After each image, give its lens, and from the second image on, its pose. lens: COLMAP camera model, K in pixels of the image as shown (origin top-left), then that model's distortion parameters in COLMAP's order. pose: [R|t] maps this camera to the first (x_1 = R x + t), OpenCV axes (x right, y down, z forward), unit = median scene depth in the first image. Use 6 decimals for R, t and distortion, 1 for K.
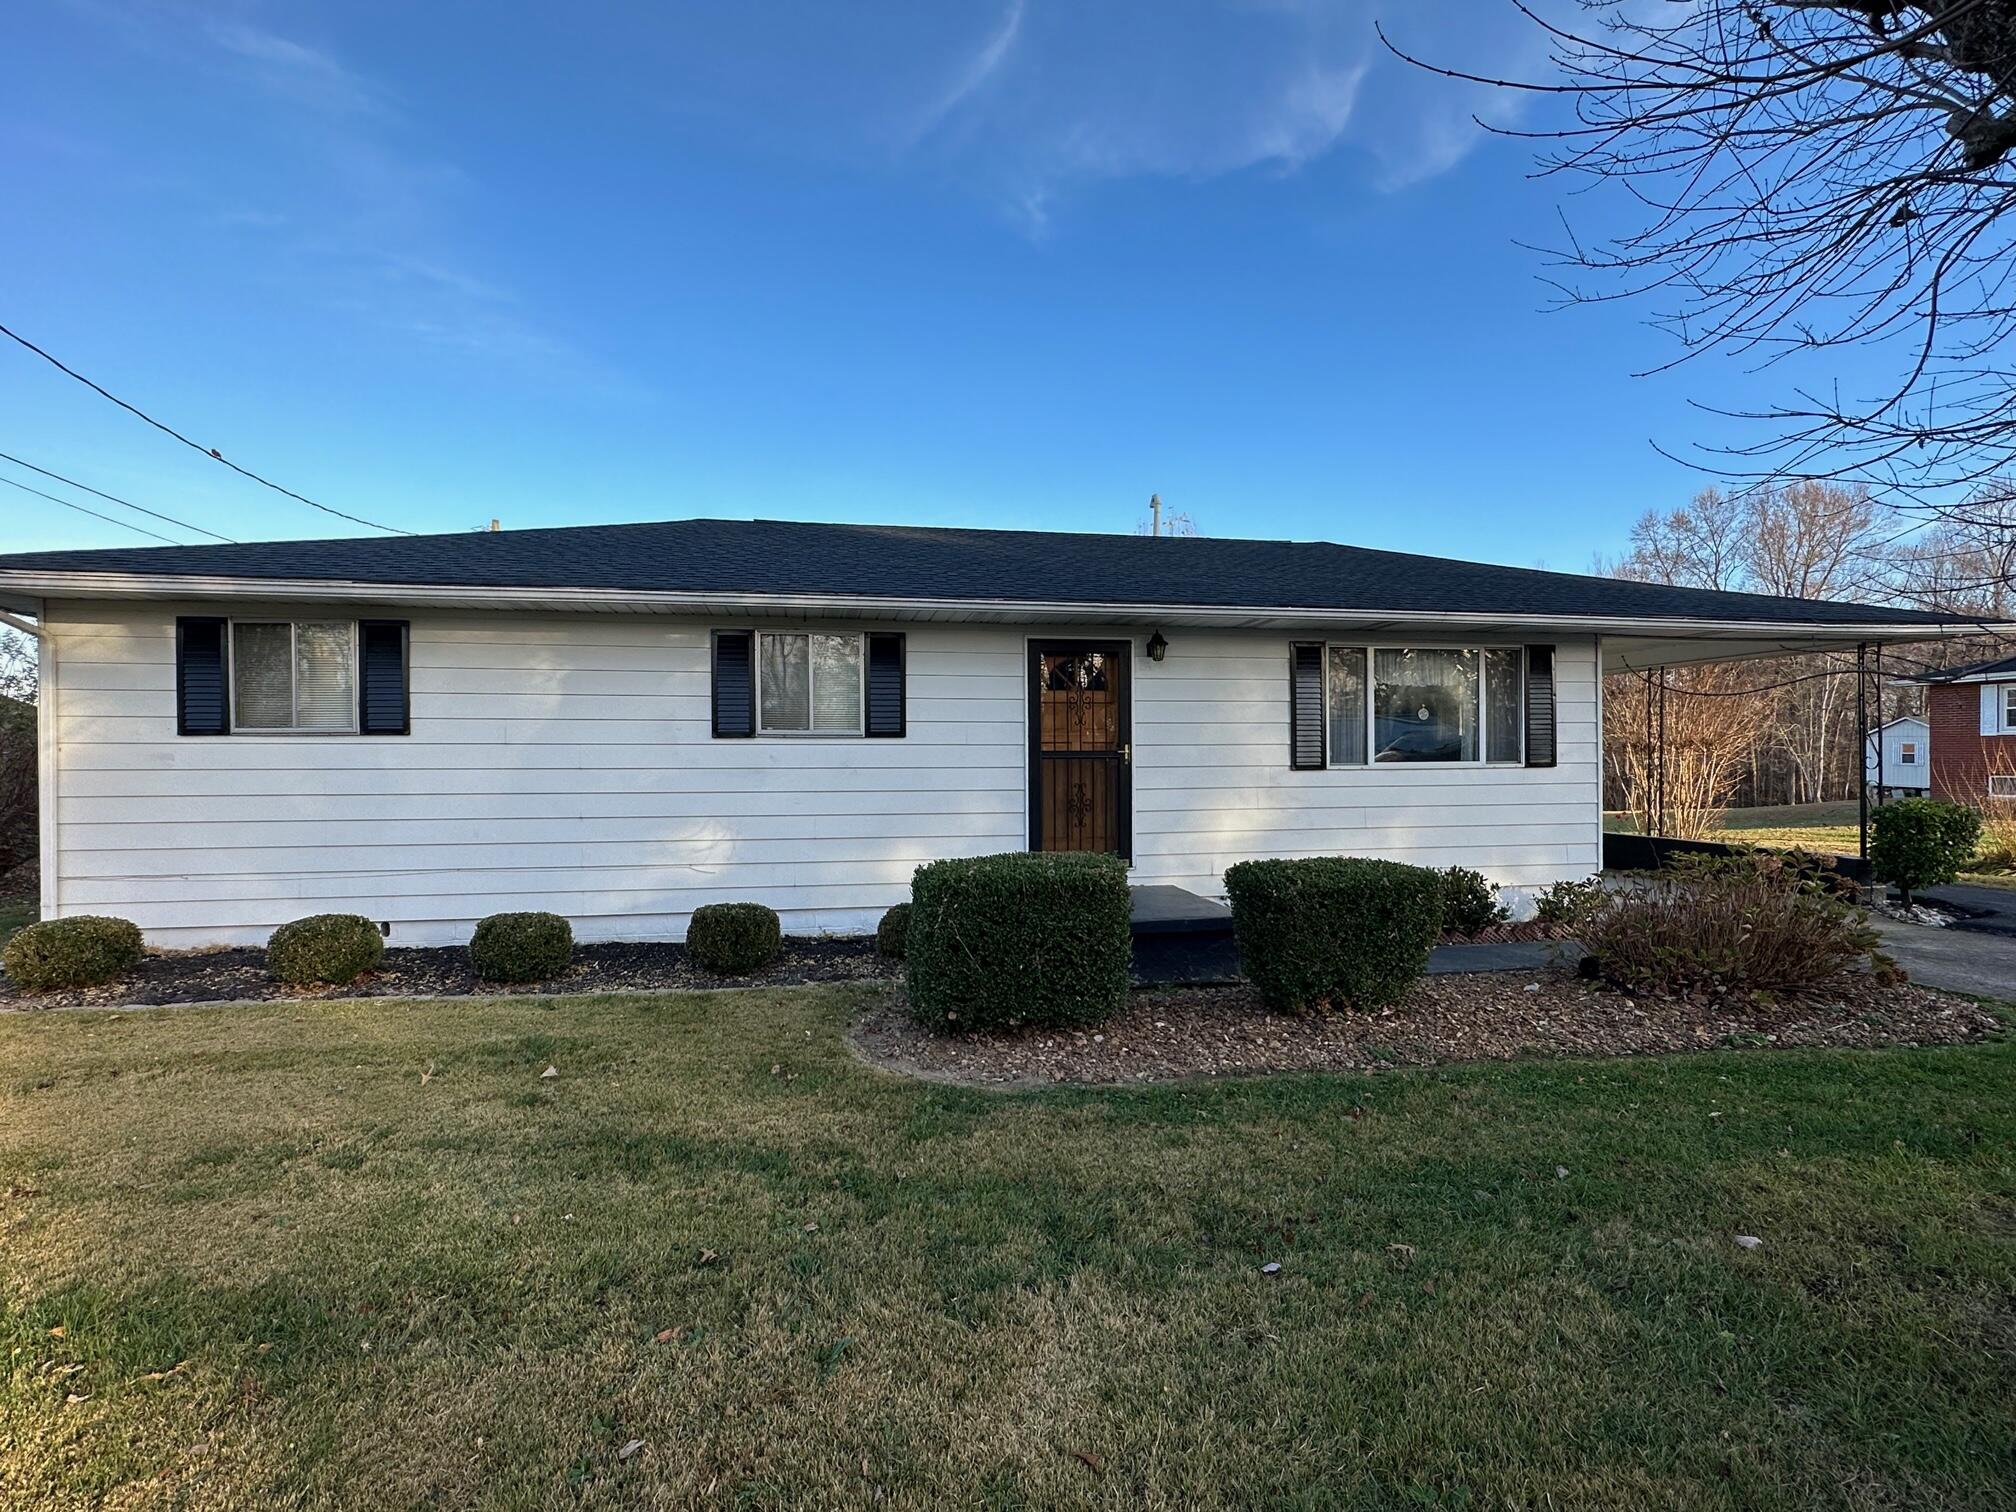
lens RADIAL K [[943.9, 0, 1008.9], [0, 943.9, 755.7], [0, 0, 1]] dist [0.001323, -0.000670]
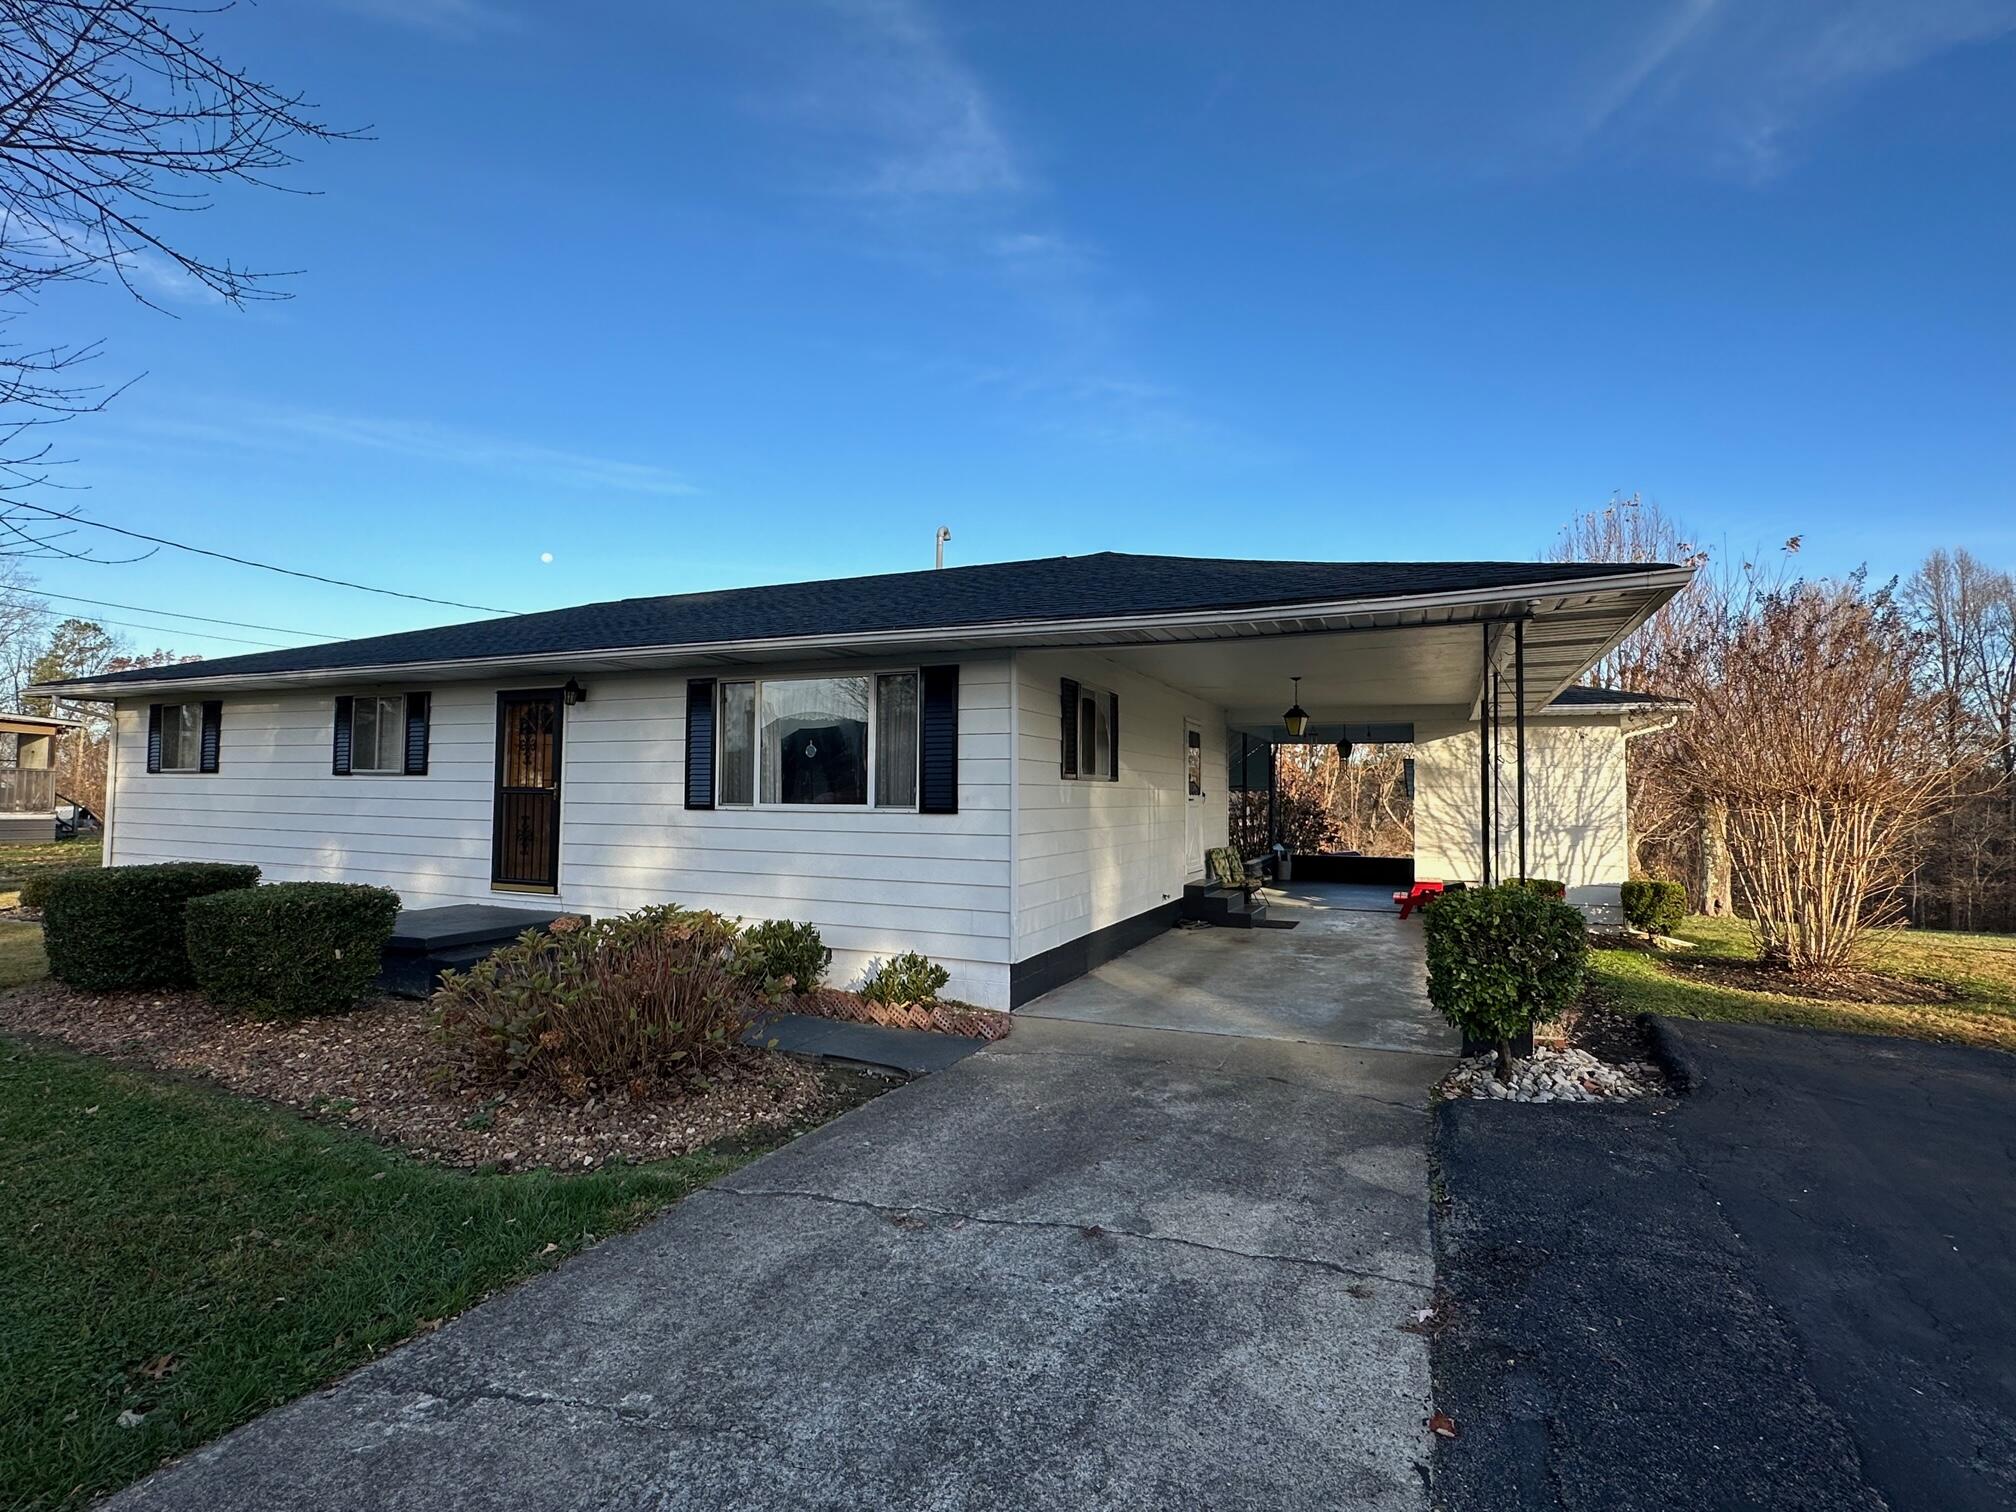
lens RADIAL K [[943.9, 0, 1013.3], [0, 943.9, 757.4], [0, 0, 1]] dist [0.001323, -0.000670]
pose [[0.832082, -0.009358, -0.554573, 1.164620], [-0.015137, 0.999102, -0.039570, -0.005254], [0.554445, 0.041321, 0.831194, 0.374584]]
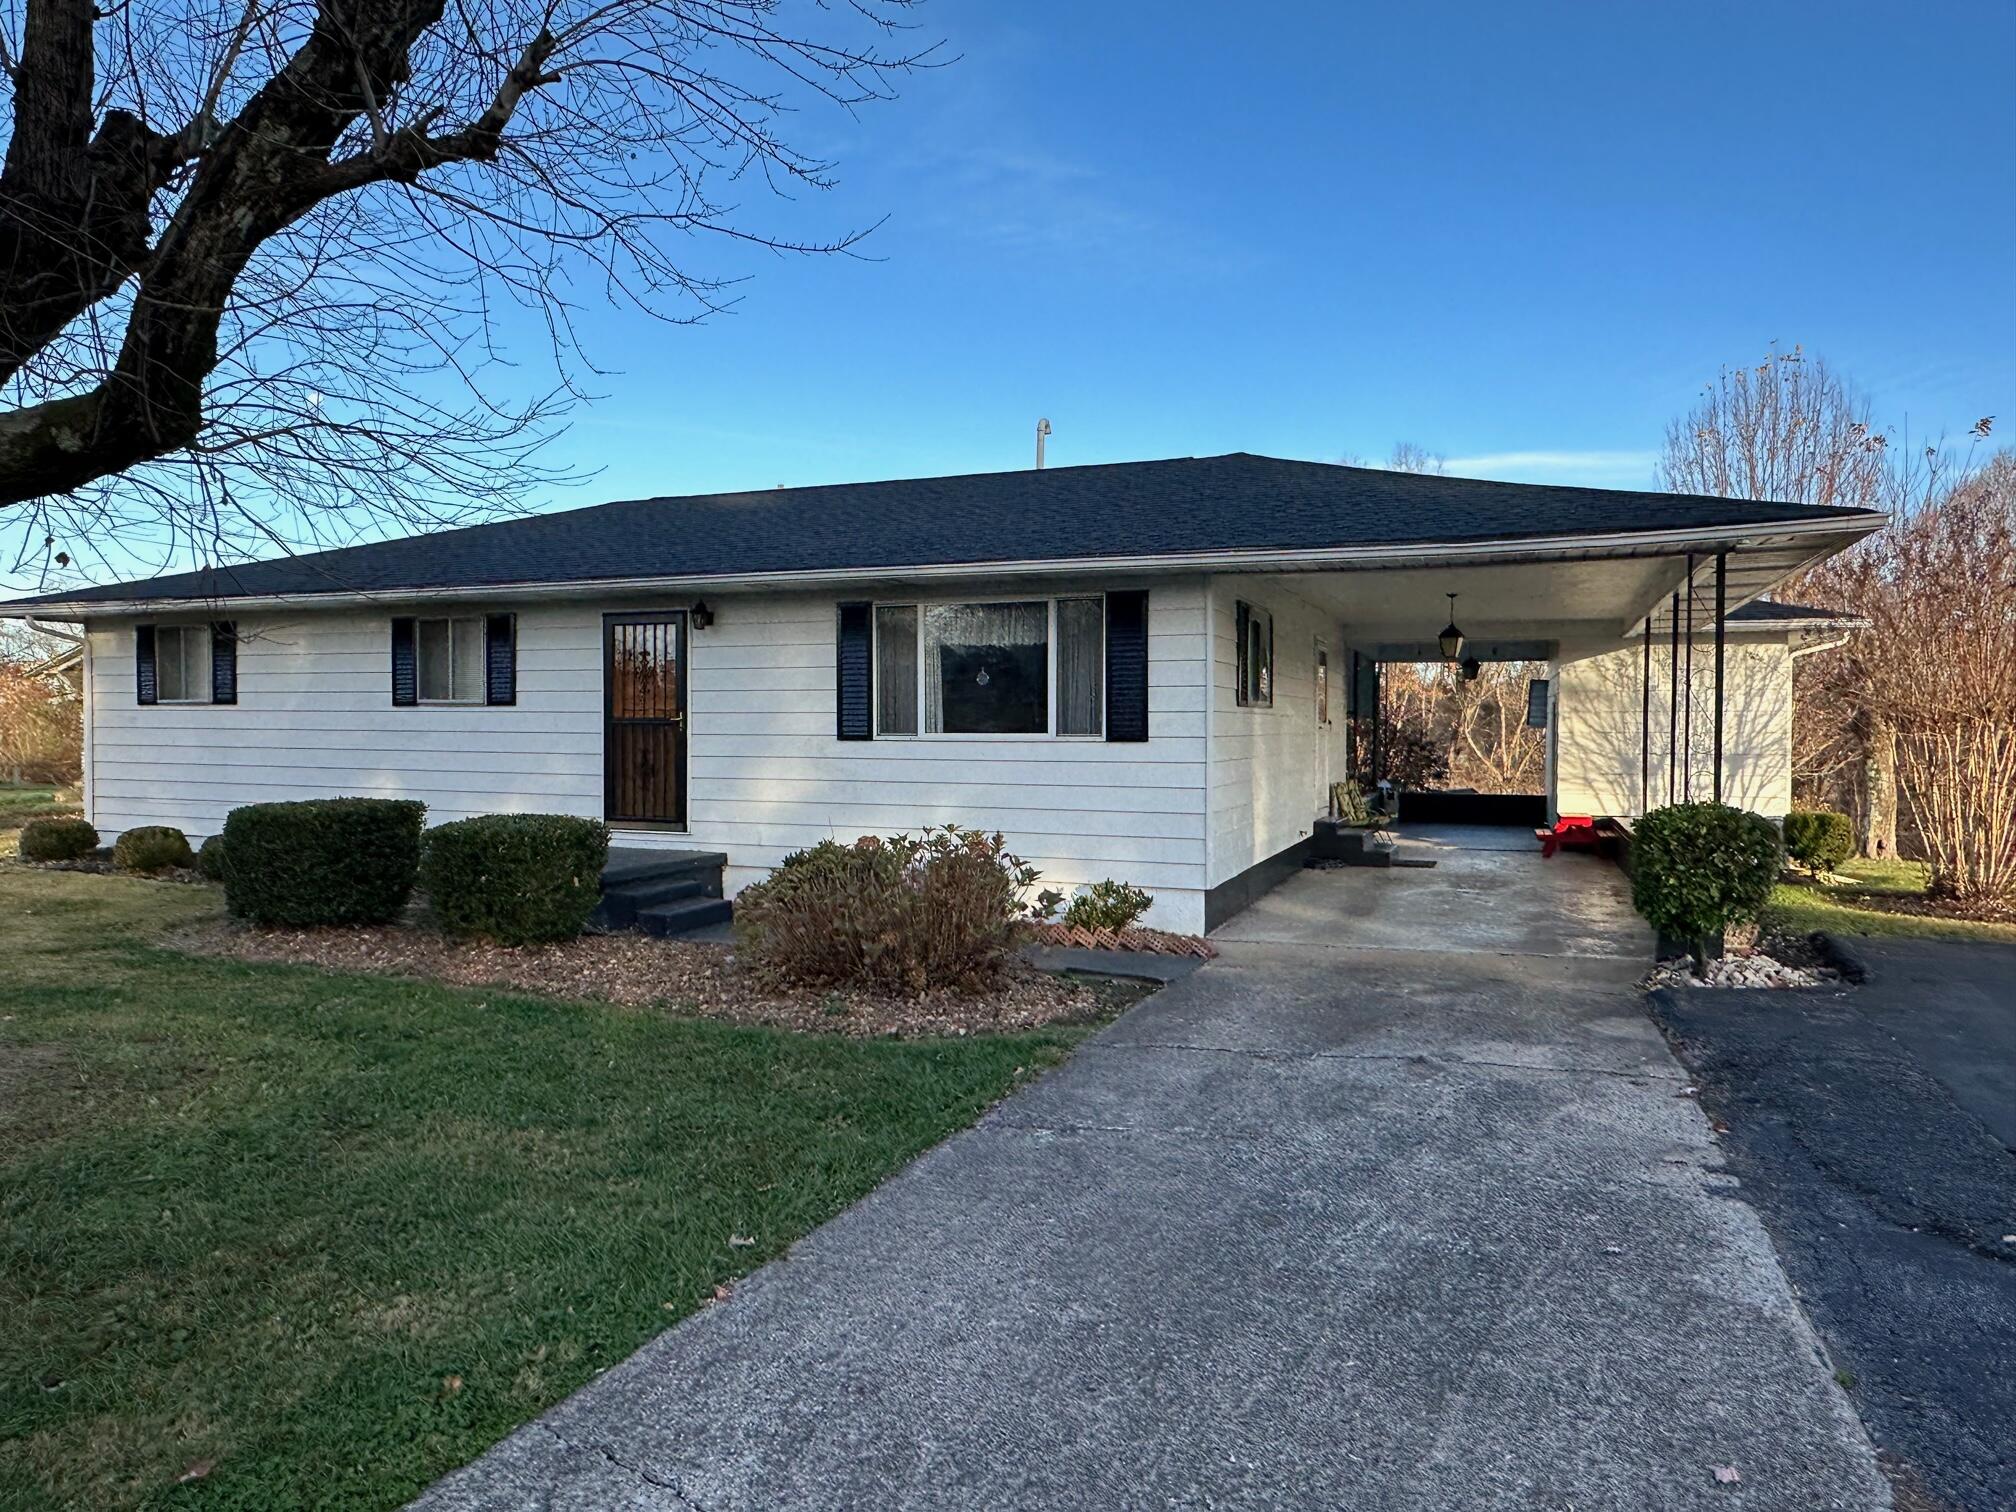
lens RADIAL K [[1270.7, 0, 999.4], [0, 1270.7, 755.8], [0, 0, 1]] dist [-0.006050, 0.004303]
pose [[0.851130, 0.019418, -0.524596, 1.131090], [-0.008465, 0.999693, 0.023271, 0.000390], [0.524887, -0.015366, 0.851033, 0.004854]]
